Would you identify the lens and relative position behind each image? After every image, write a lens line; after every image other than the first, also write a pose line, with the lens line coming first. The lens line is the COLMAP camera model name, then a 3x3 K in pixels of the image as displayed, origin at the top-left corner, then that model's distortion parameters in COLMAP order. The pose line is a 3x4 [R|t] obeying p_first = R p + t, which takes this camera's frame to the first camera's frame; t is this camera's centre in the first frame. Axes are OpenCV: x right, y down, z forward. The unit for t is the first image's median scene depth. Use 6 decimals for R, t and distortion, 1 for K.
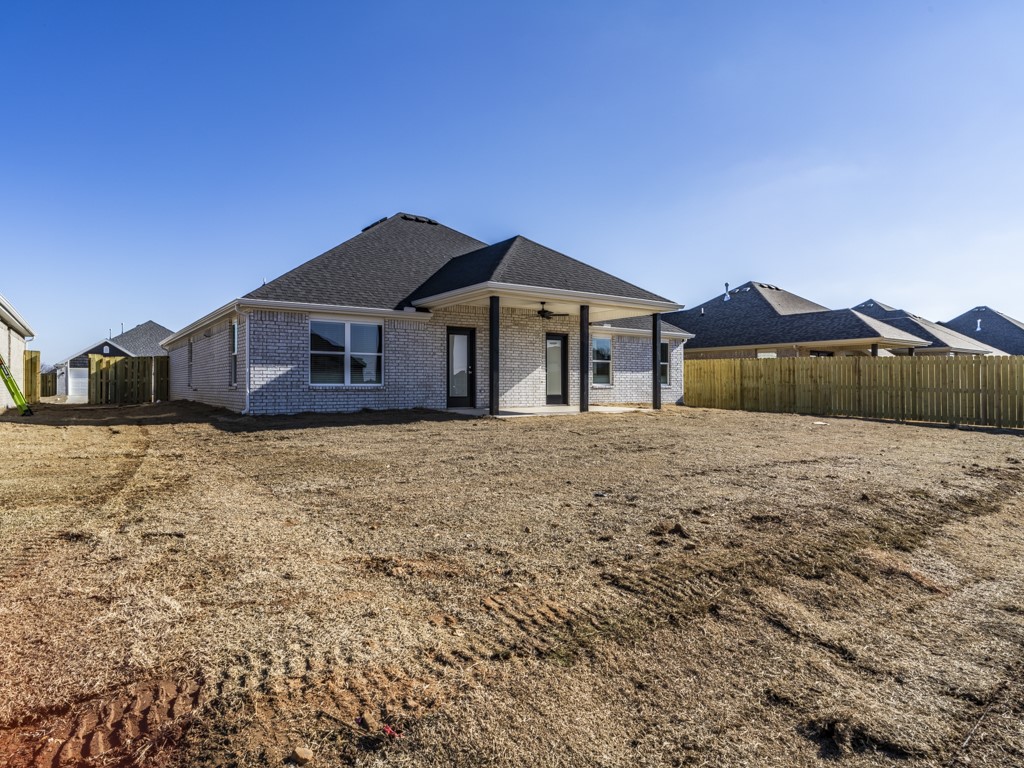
lens RADIAL K [[594.6, 0, 514.0], [0, 594.6, 380.3], [0, 0, 1]] dist [-0.005527, -0.000107]
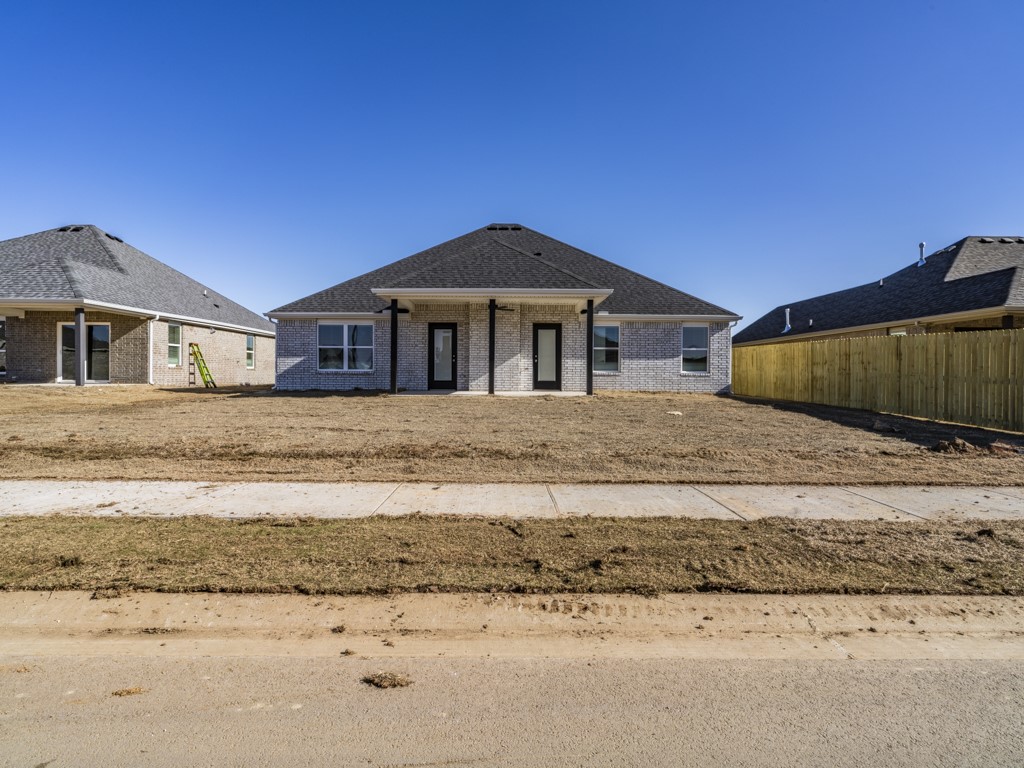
lens RADIAL K [[594.6, 0, 510.4], [0, 594.6, 382.2], [0, 0, 1]] dist [-0.005527, -0.000107]
pose [[0.800441, 0.012200, -0.599288, 0.648739], [-0.001675, 0.999834, 0.018116, 0.007476], [0.599410, -0.013497, 0.800329, 0.101213]]
